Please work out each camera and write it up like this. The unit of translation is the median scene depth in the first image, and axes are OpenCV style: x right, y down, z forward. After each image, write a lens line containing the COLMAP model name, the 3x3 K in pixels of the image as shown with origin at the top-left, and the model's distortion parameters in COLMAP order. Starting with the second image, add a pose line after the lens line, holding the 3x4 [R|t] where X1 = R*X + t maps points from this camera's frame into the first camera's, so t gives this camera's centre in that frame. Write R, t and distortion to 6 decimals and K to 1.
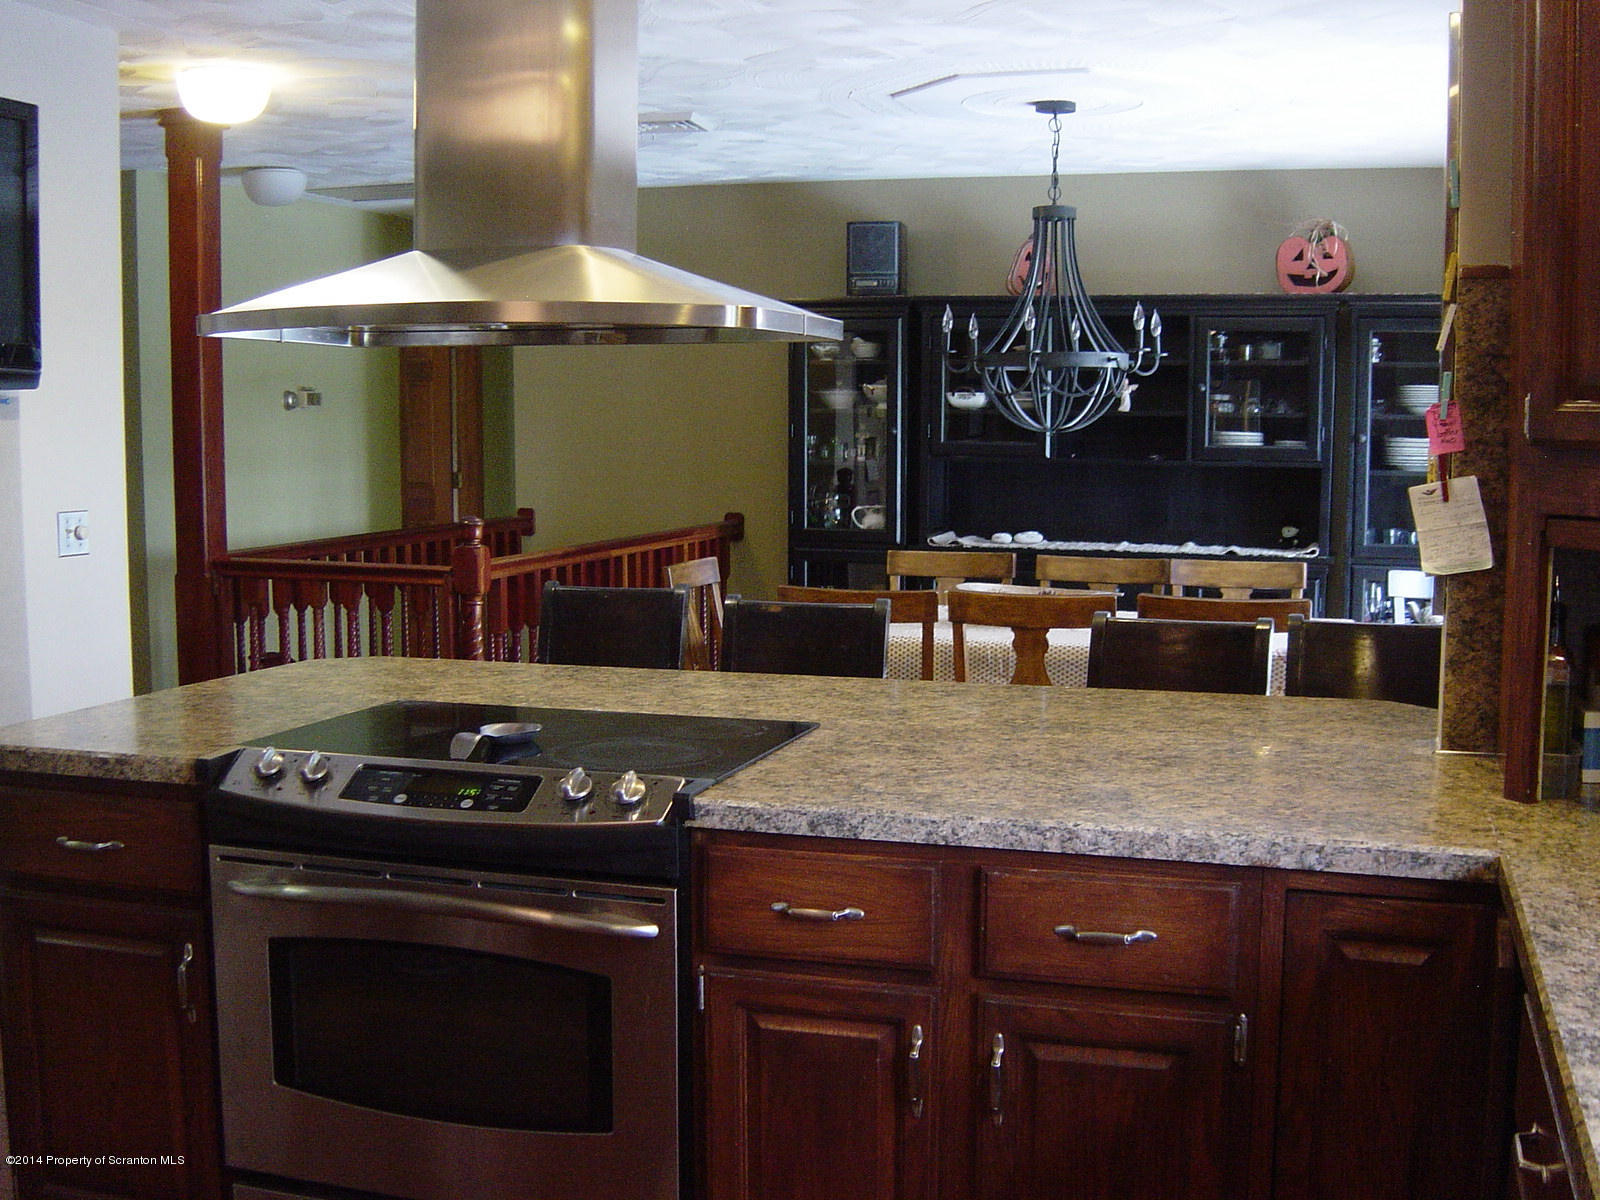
lens RADIAL K [[1799.4, 0, 809.0], [0, 1799.4, 605.2], [0, 0, 1]] dist [-0.137590, 0.000000]
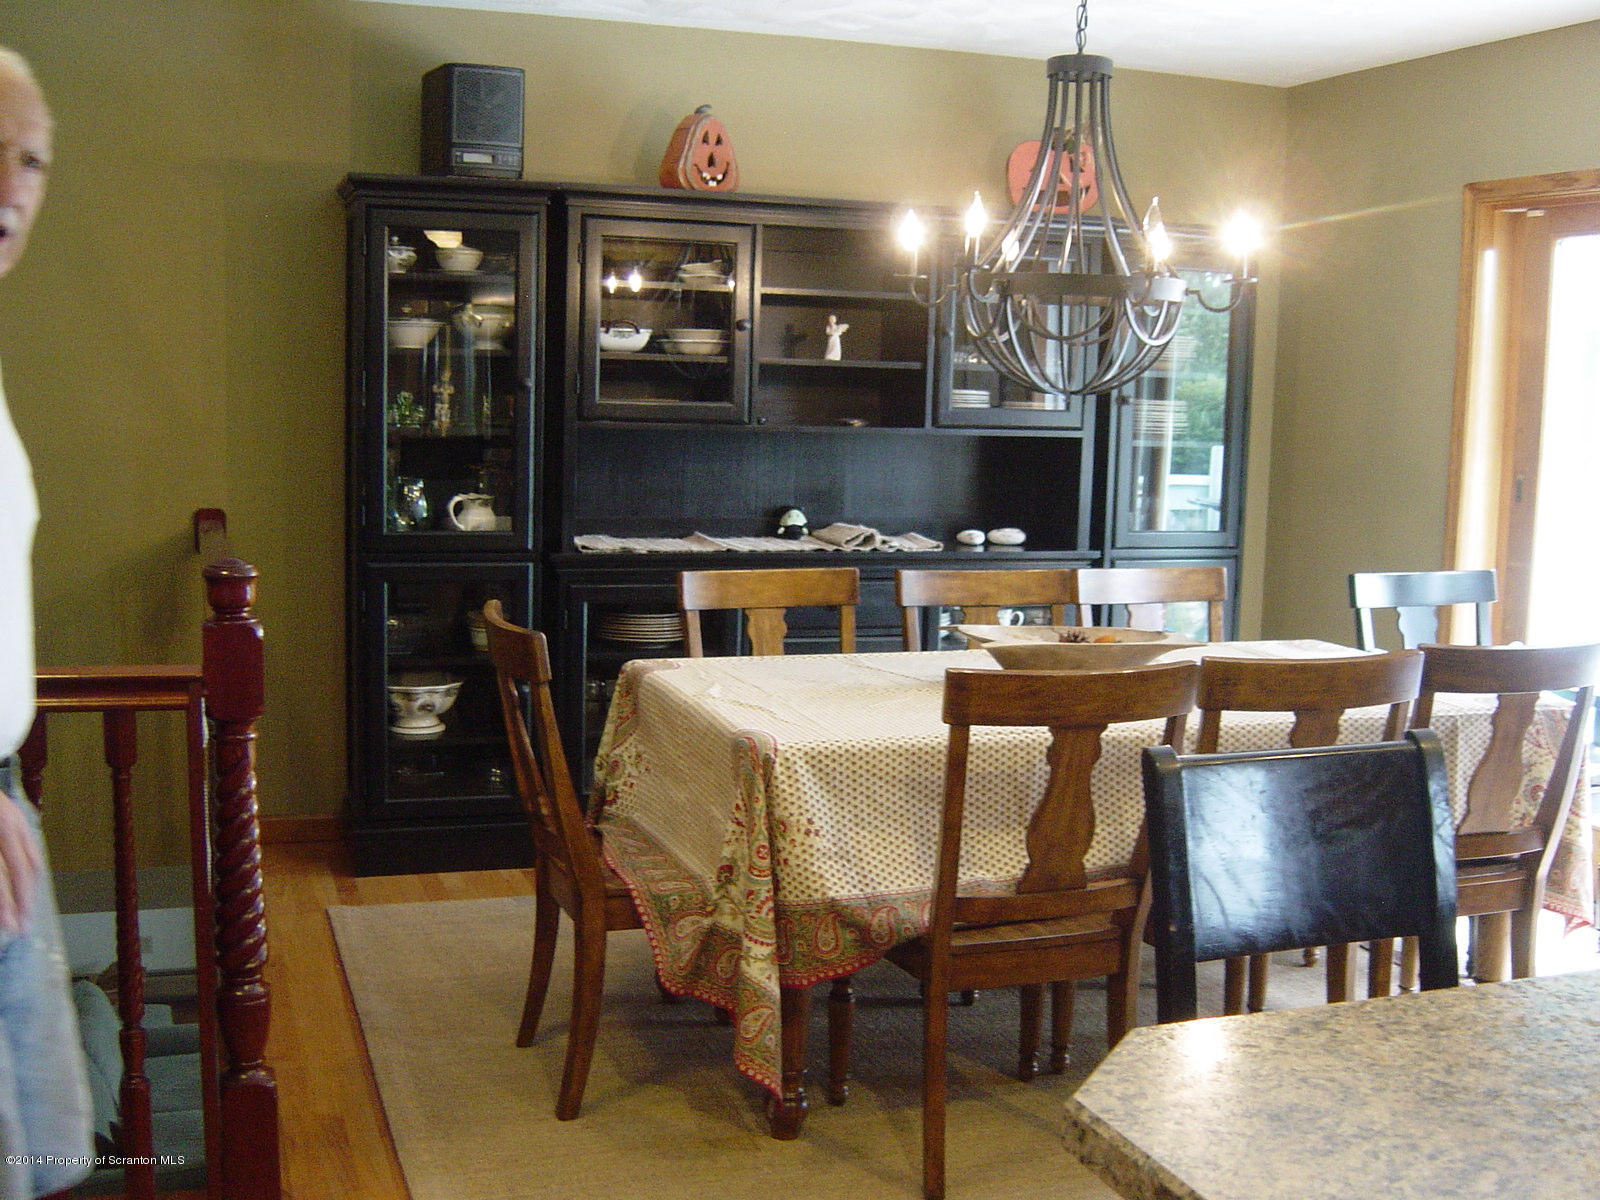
lens RADIAL K [[1799.4, 0, 813.8], [0, 1799.4, 597.9], [0, 0, 1]] dist [-0.137590, 0.000000]
pose [[0.803667, -0.055600, 0.592477, -0.345427], [0.038836, 0.998403, 0.041015, -0.052741], [-0.593811, -0.009953, 0.804543, 0.520617]]
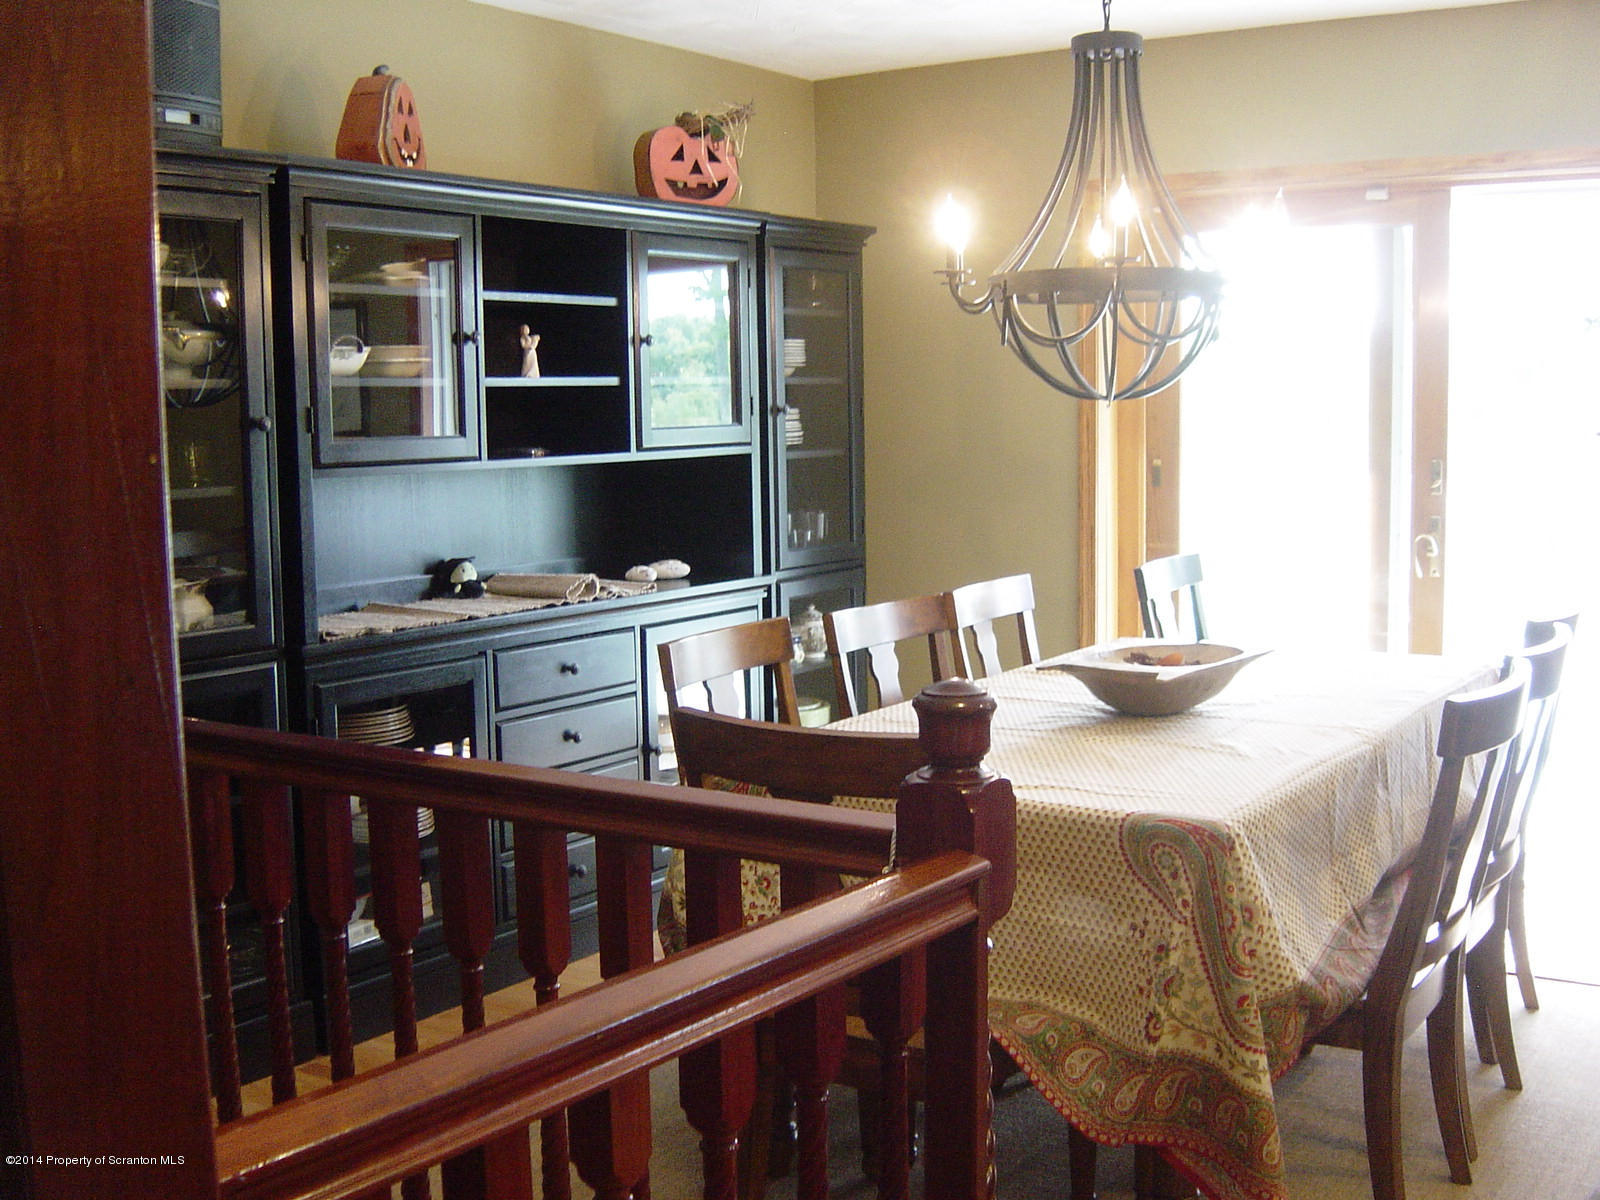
lens RADIAL K [[1799.4, 0, 801.6], [0, 1799.4, 606.3], [0, 0, 1]] dist [-0.137590, 0.000000]
pose [[0.291021, -0.119797, 0.949187, -0.495089], [0.117910, 0.989057, 0.088677, -0.094803], [-0.949423, 0.086112, 0.301962, 0.929357]]
